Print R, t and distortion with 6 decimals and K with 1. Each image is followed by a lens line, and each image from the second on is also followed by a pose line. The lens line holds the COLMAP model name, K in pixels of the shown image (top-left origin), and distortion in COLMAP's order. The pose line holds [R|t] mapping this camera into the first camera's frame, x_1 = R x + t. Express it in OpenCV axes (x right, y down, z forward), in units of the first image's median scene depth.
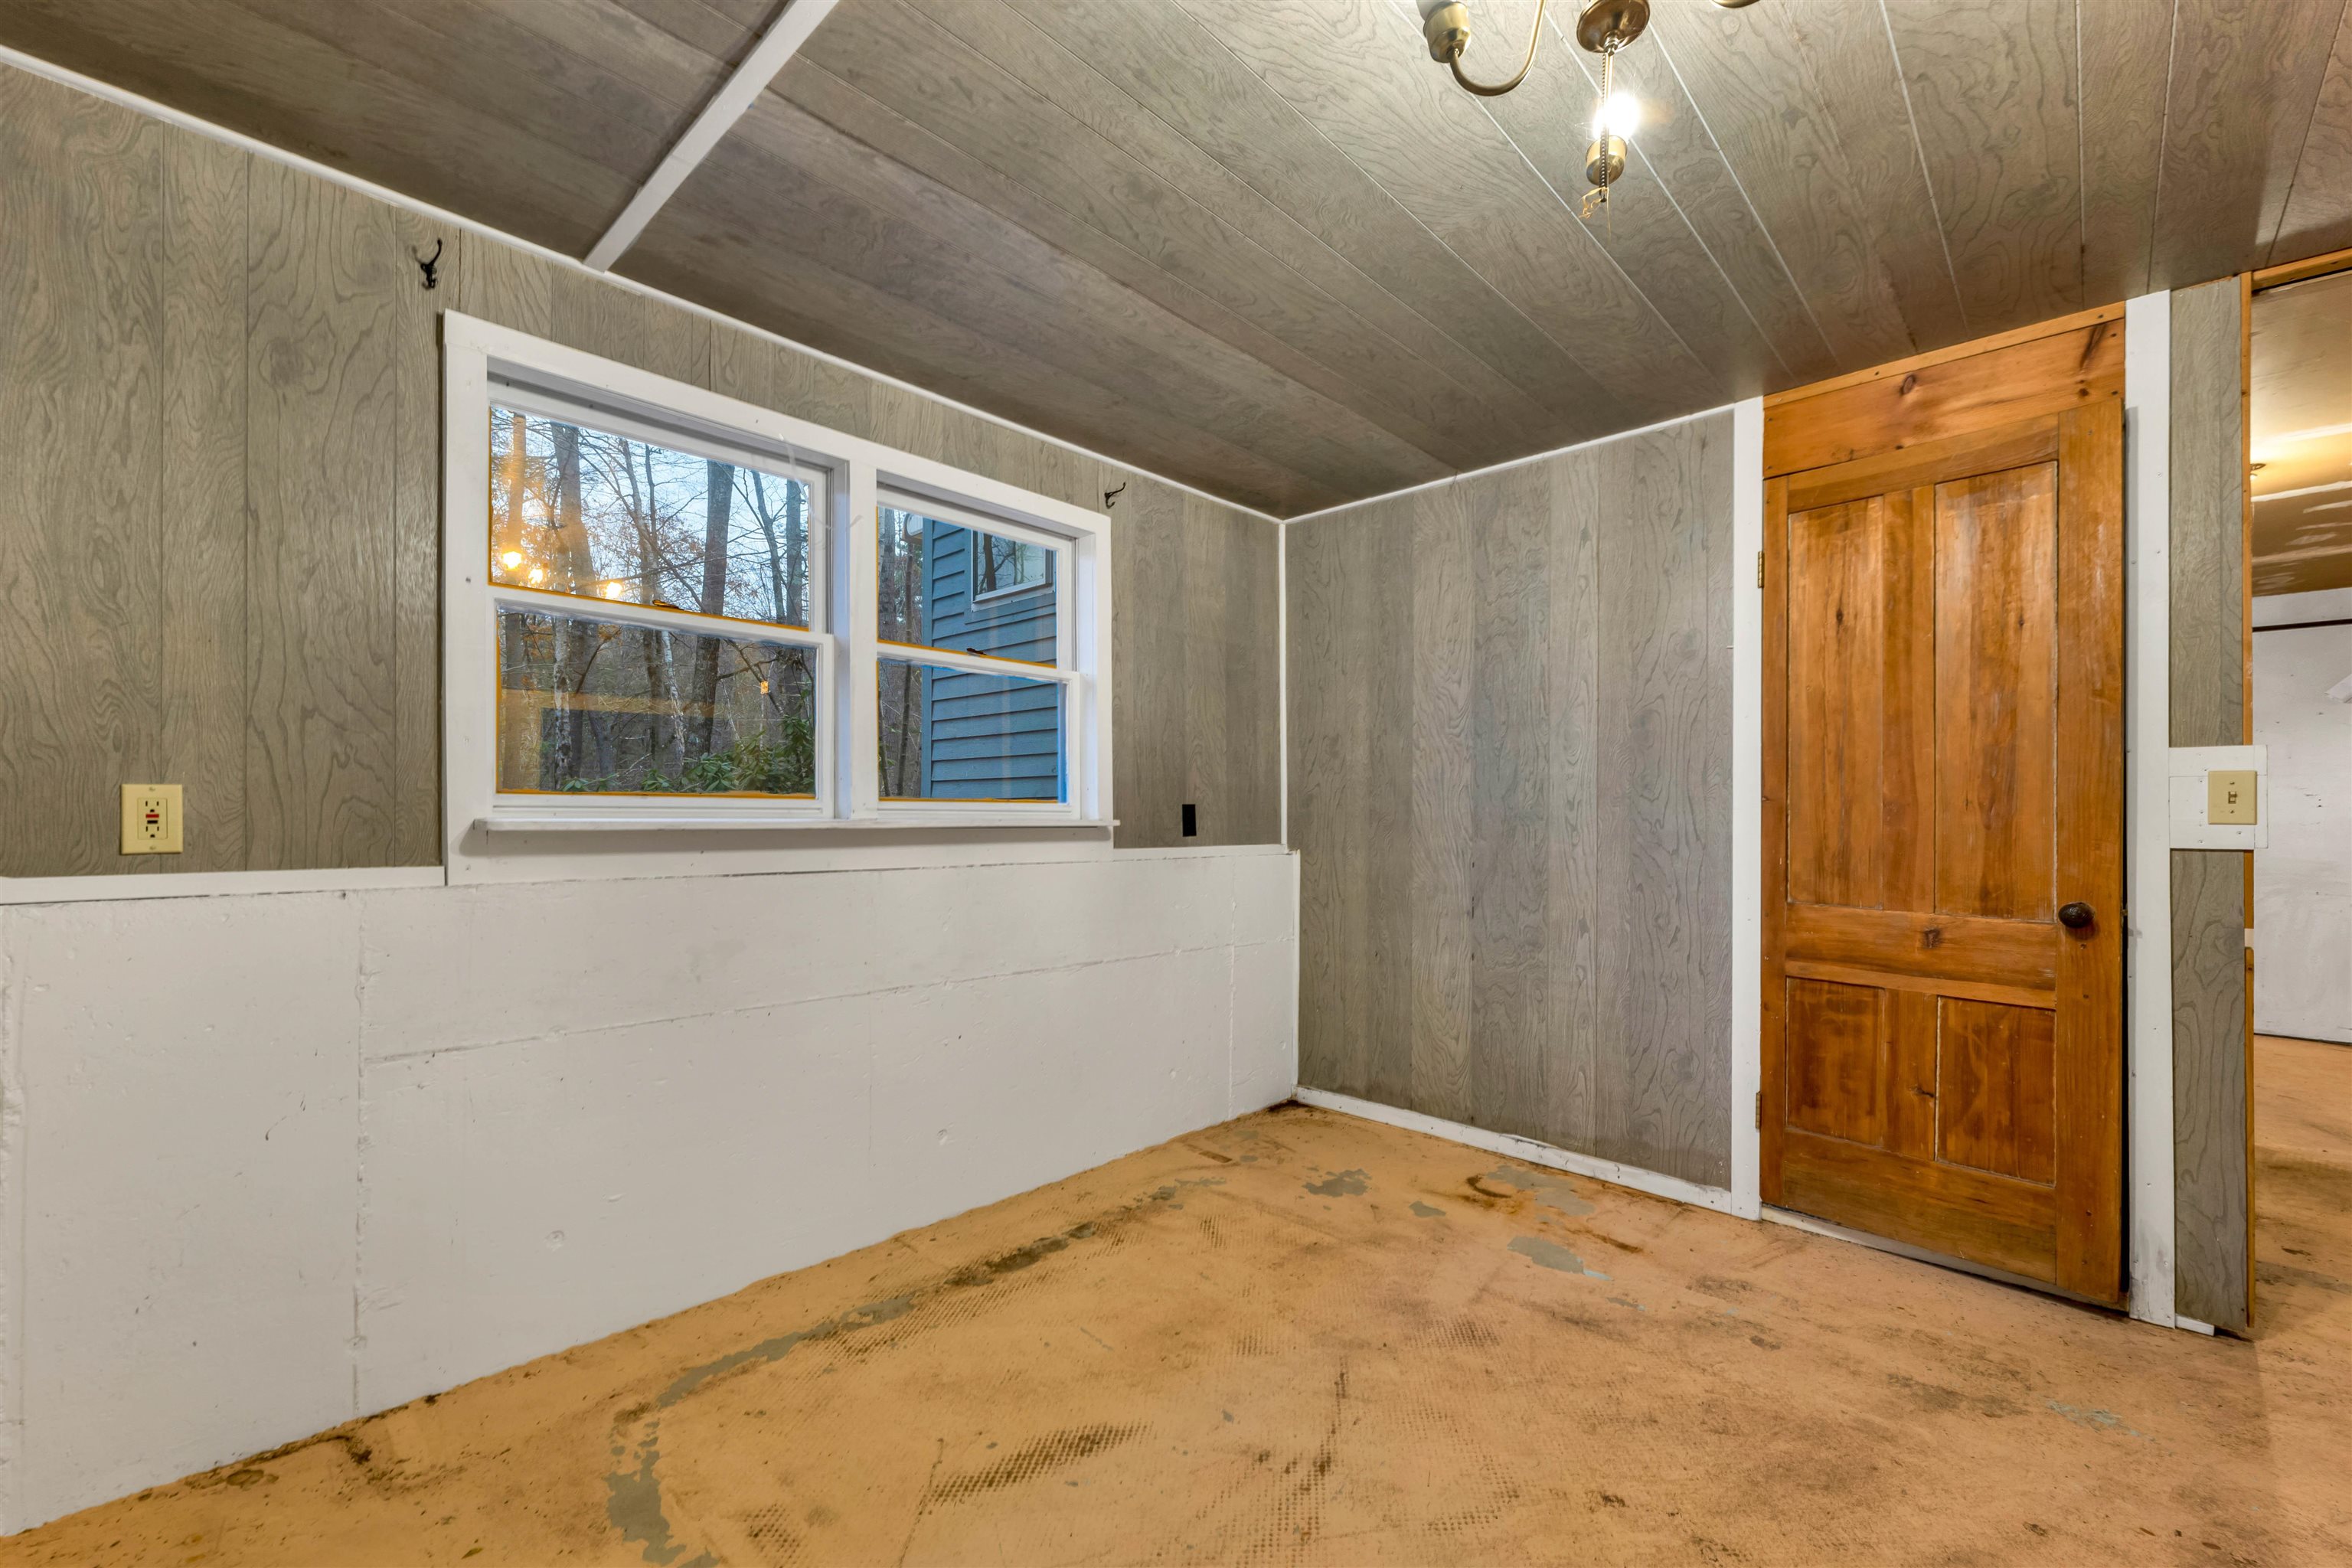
lens RADIAL K [[973.0, 0, 1184.8], [0, 973.0, 810.1], [0, 0, 1]] dist [0.005336, -0.000676]
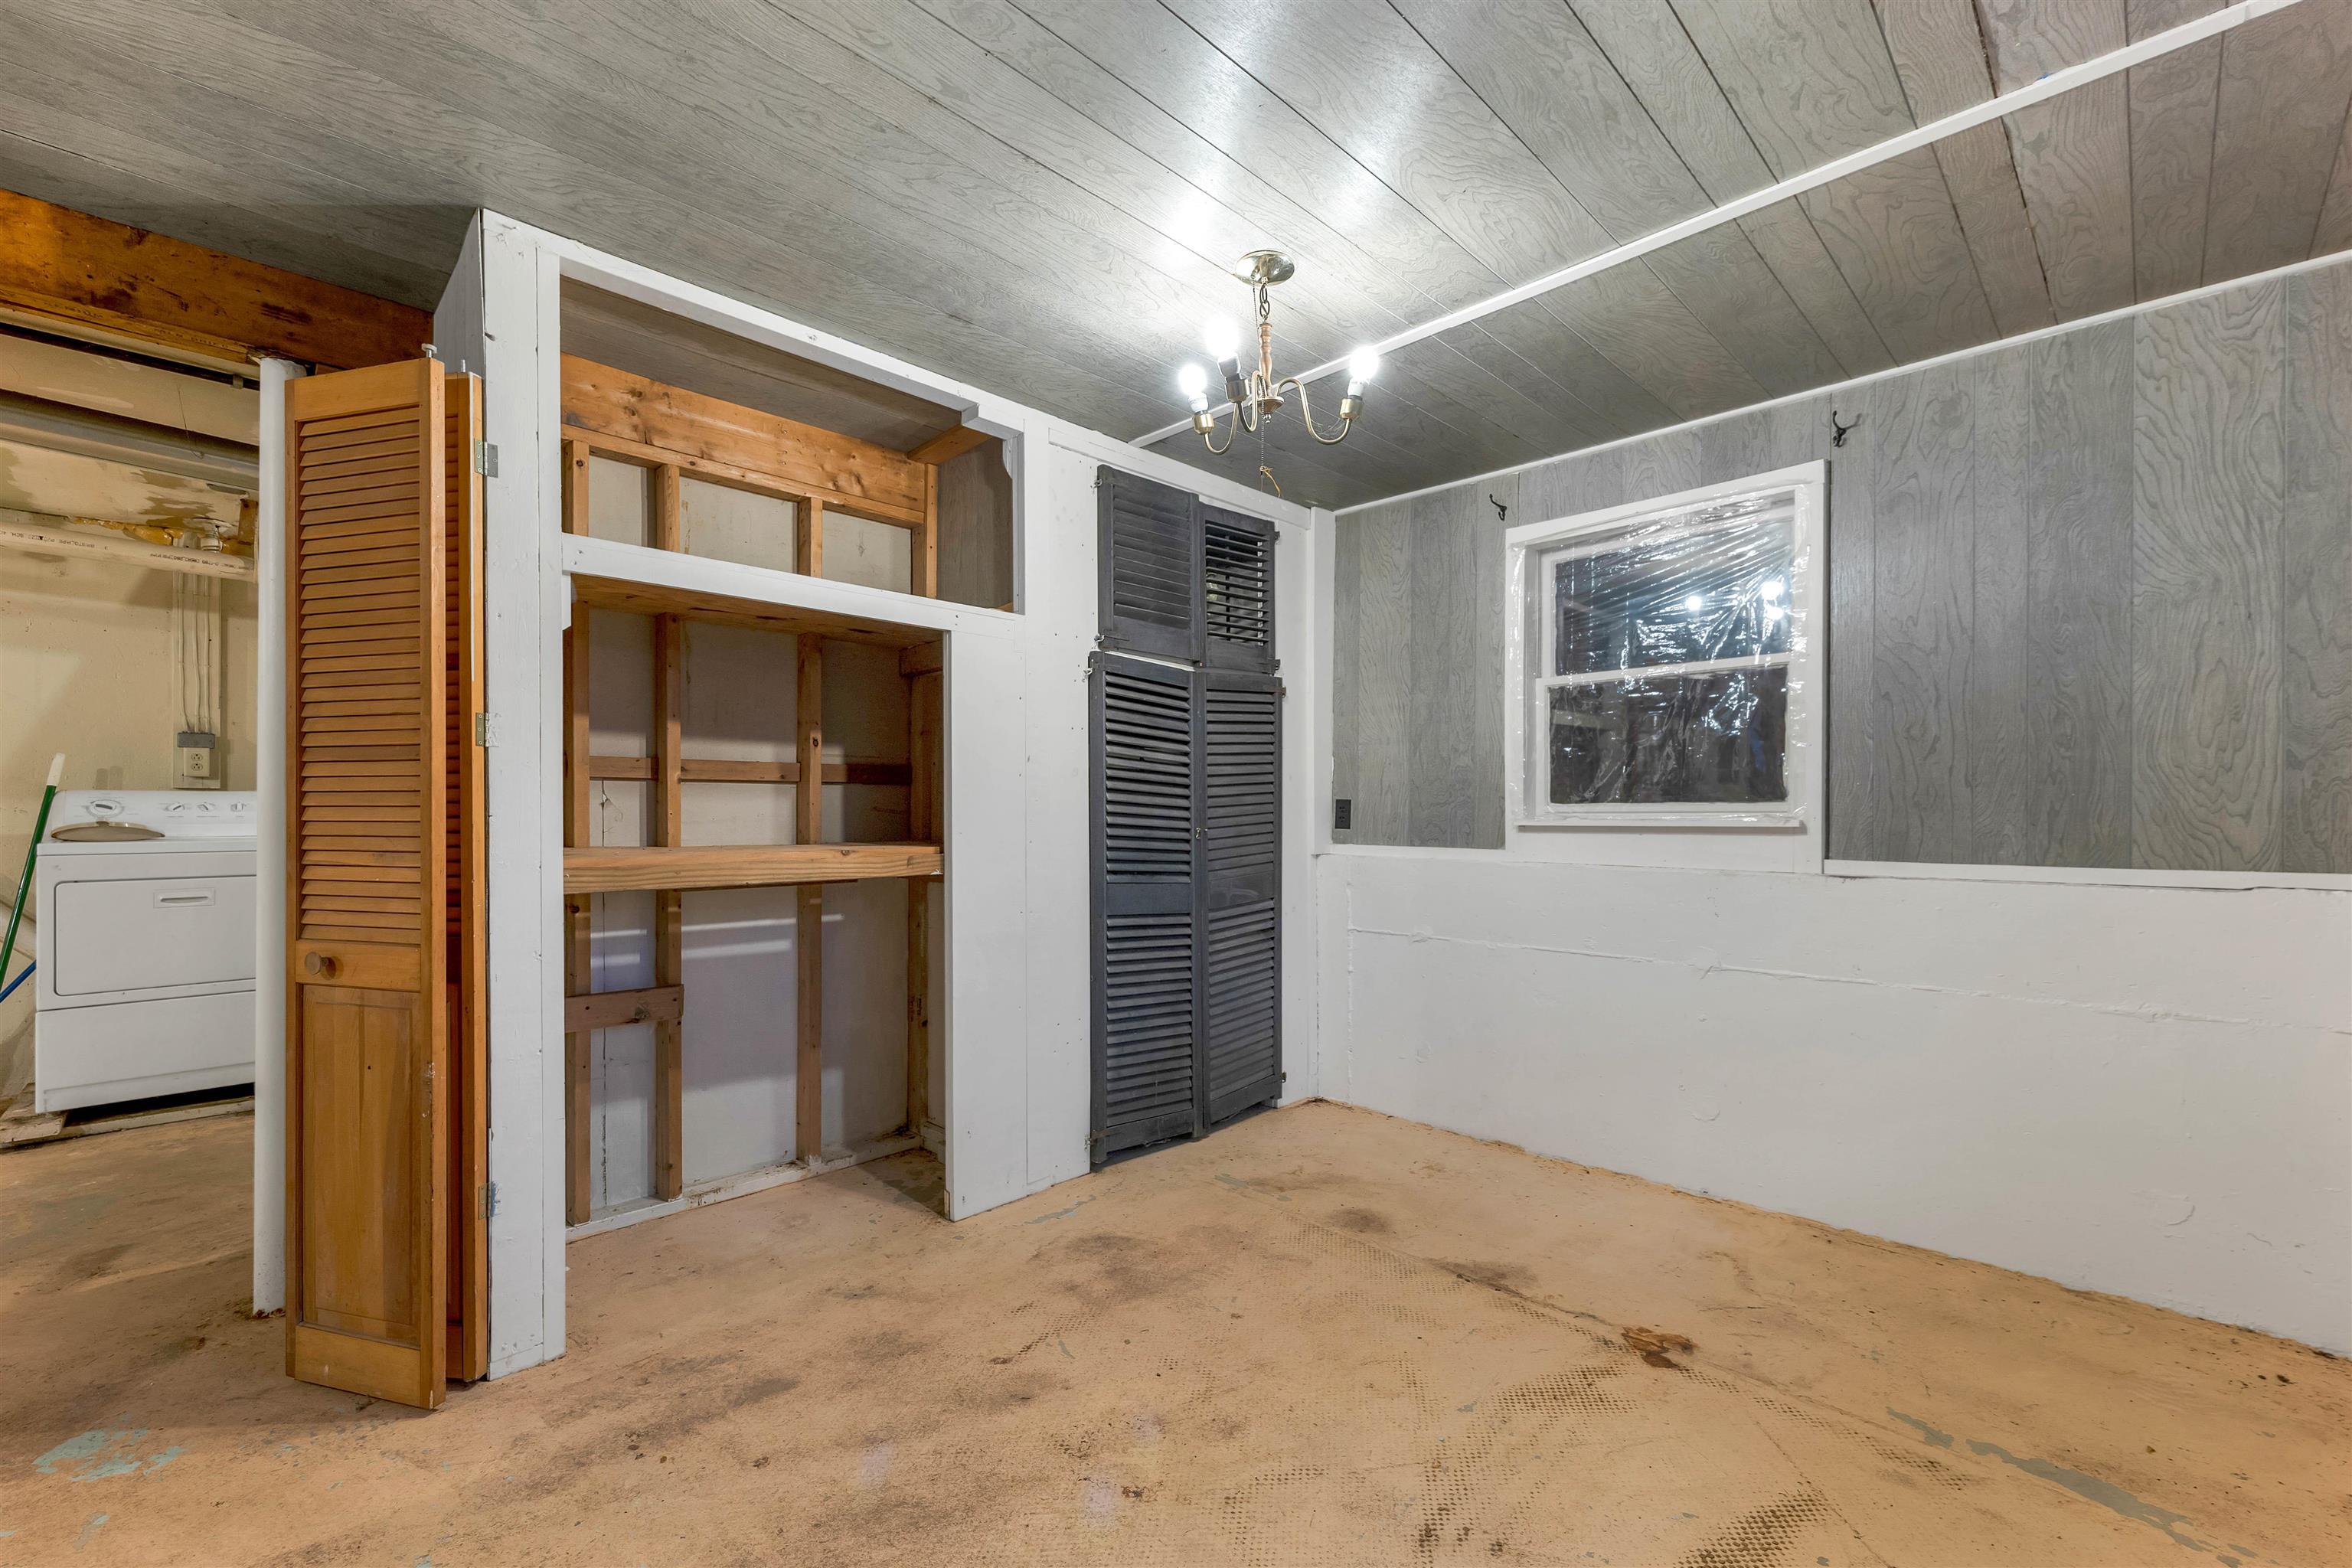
lens RADIAL K [[973.0, 0, 1167.1], [0, 973.0, 812.9], [0, 0, 1]] dist [0.005336, -0.000676]
pose [[-0.998589, -0.010007, 0.052147, 0.231347], [-0.010178, 0.999944, -0.003016, 0.005218], [-0.052114, -0.003543, -0.998635, 1.297045]]
